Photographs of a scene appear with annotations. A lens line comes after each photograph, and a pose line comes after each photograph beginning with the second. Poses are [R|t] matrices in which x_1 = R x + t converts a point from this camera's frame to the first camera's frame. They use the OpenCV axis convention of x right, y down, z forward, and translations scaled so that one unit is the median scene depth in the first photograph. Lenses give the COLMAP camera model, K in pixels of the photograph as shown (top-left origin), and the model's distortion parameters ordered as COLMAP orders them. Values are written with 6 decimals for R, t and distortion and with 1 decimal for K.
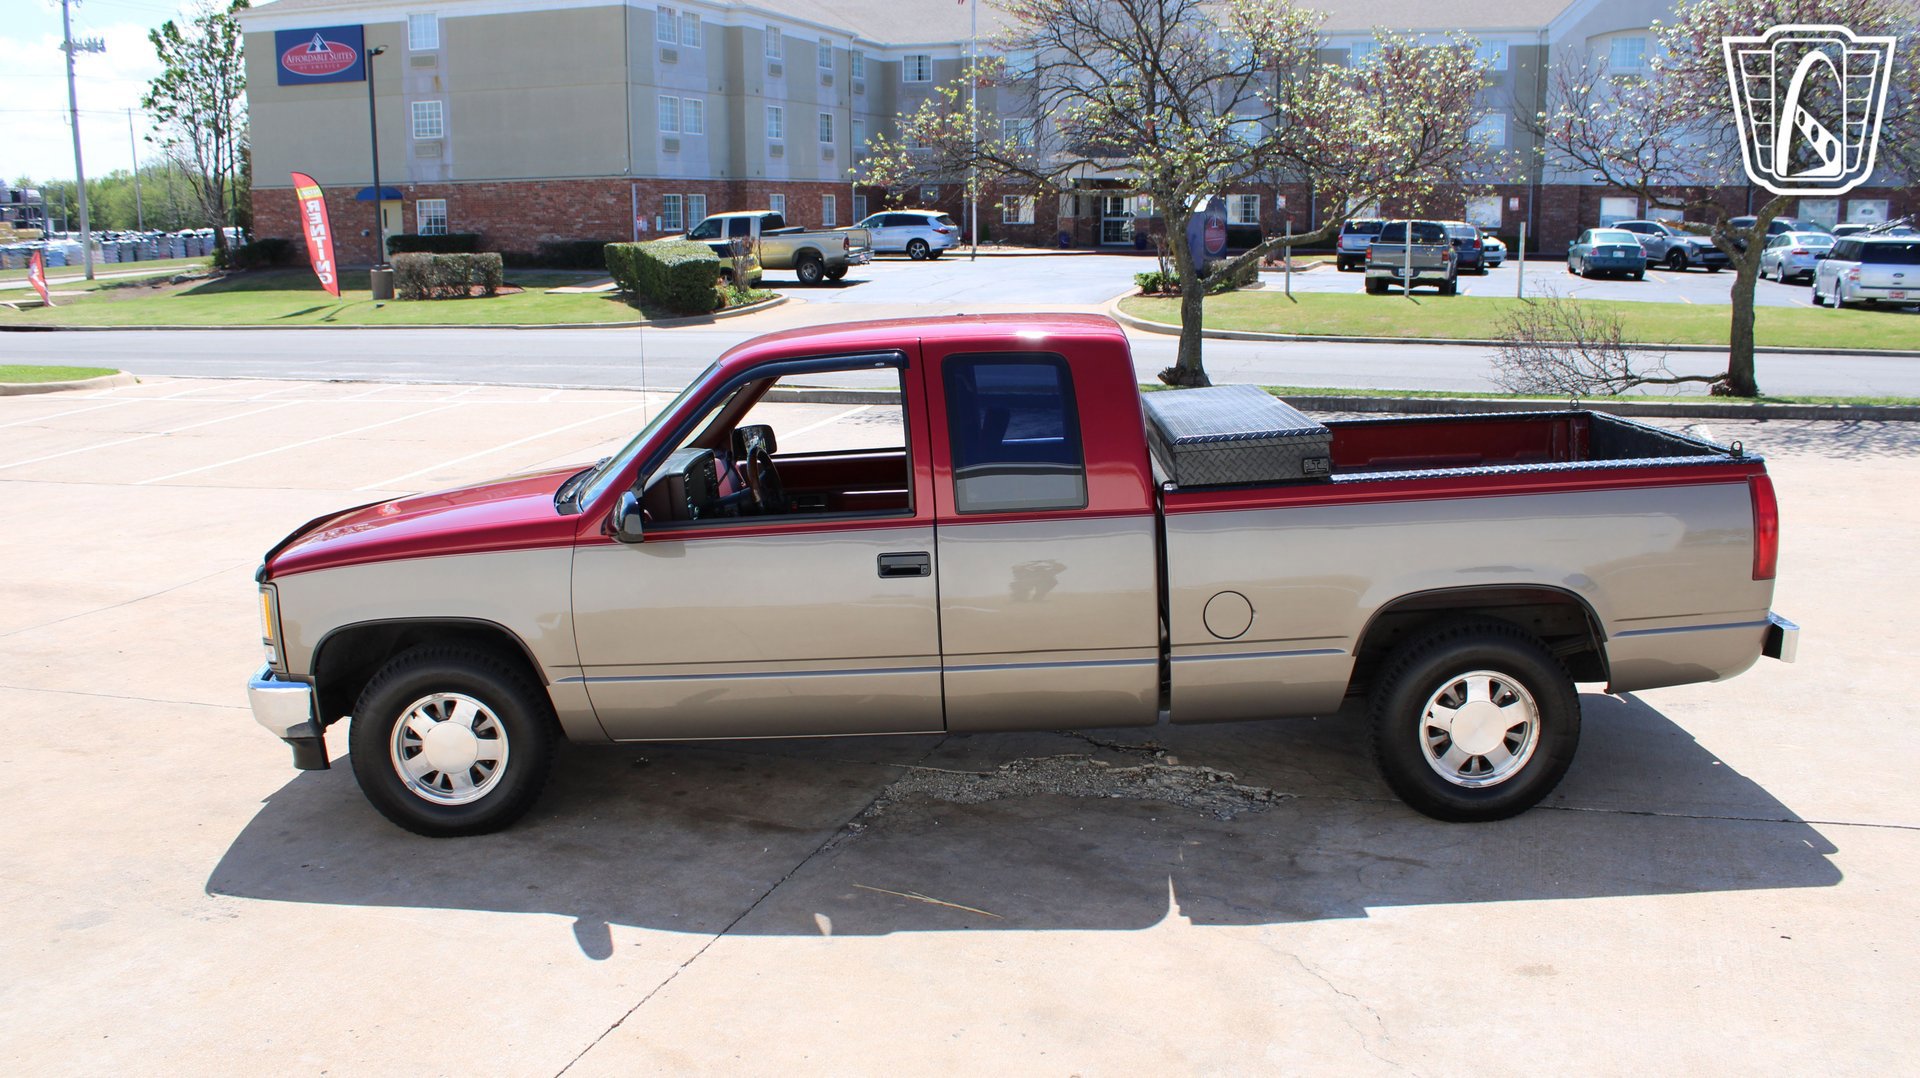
lens RADIAL K [[1632.2, 0, 921.9], [0, 1632.2, 536.6], [0, 0, 1]] dist [-0.191427, 0.196377]
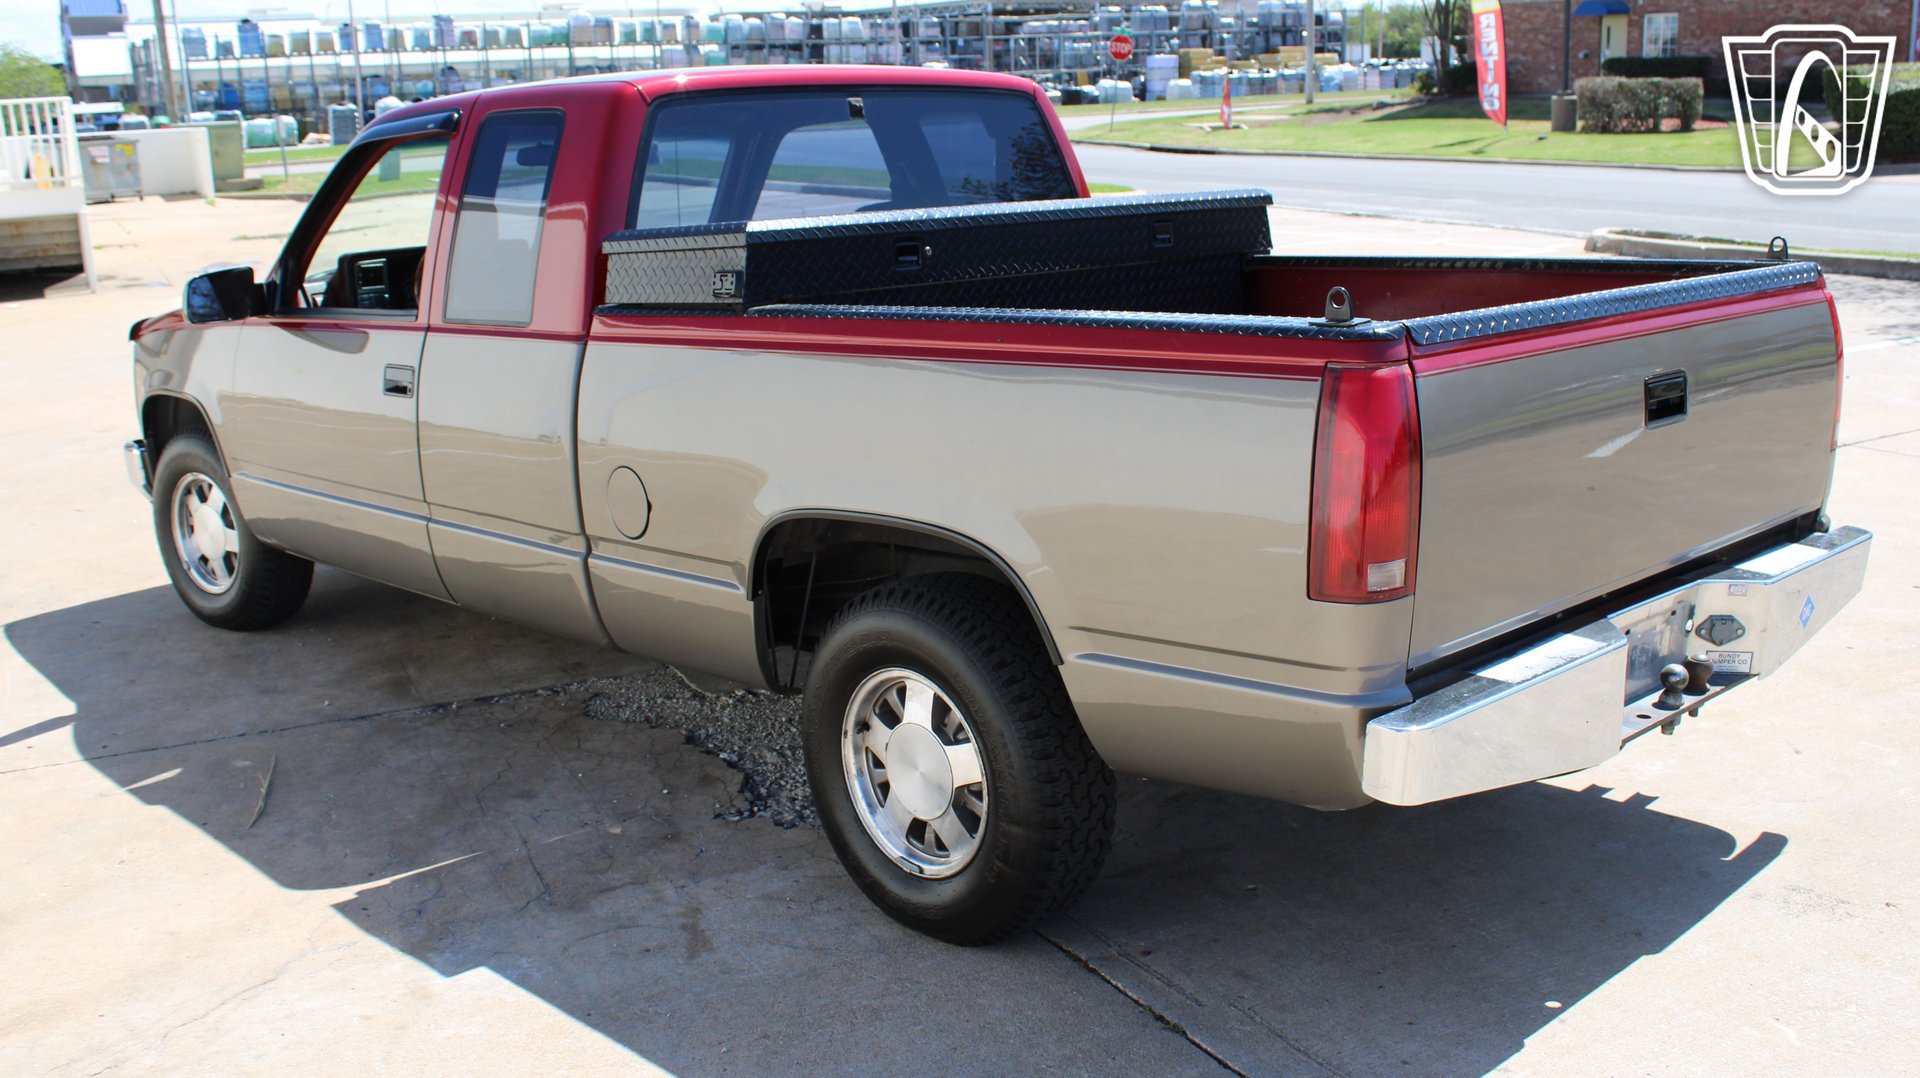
lens RADIAL K [[1848.3, 0, 921.8], [0, 1848.3, 502.5], [0, 0, 1]] dist [-0.122840, 0.105905]
pose [[0.719600, 0.143360, -0.679429, 0.103081], [-0.110951, 0.989623, 0.091301, -0.004435], [0.685468, 0.009683, 0.728039, 0.069530]]
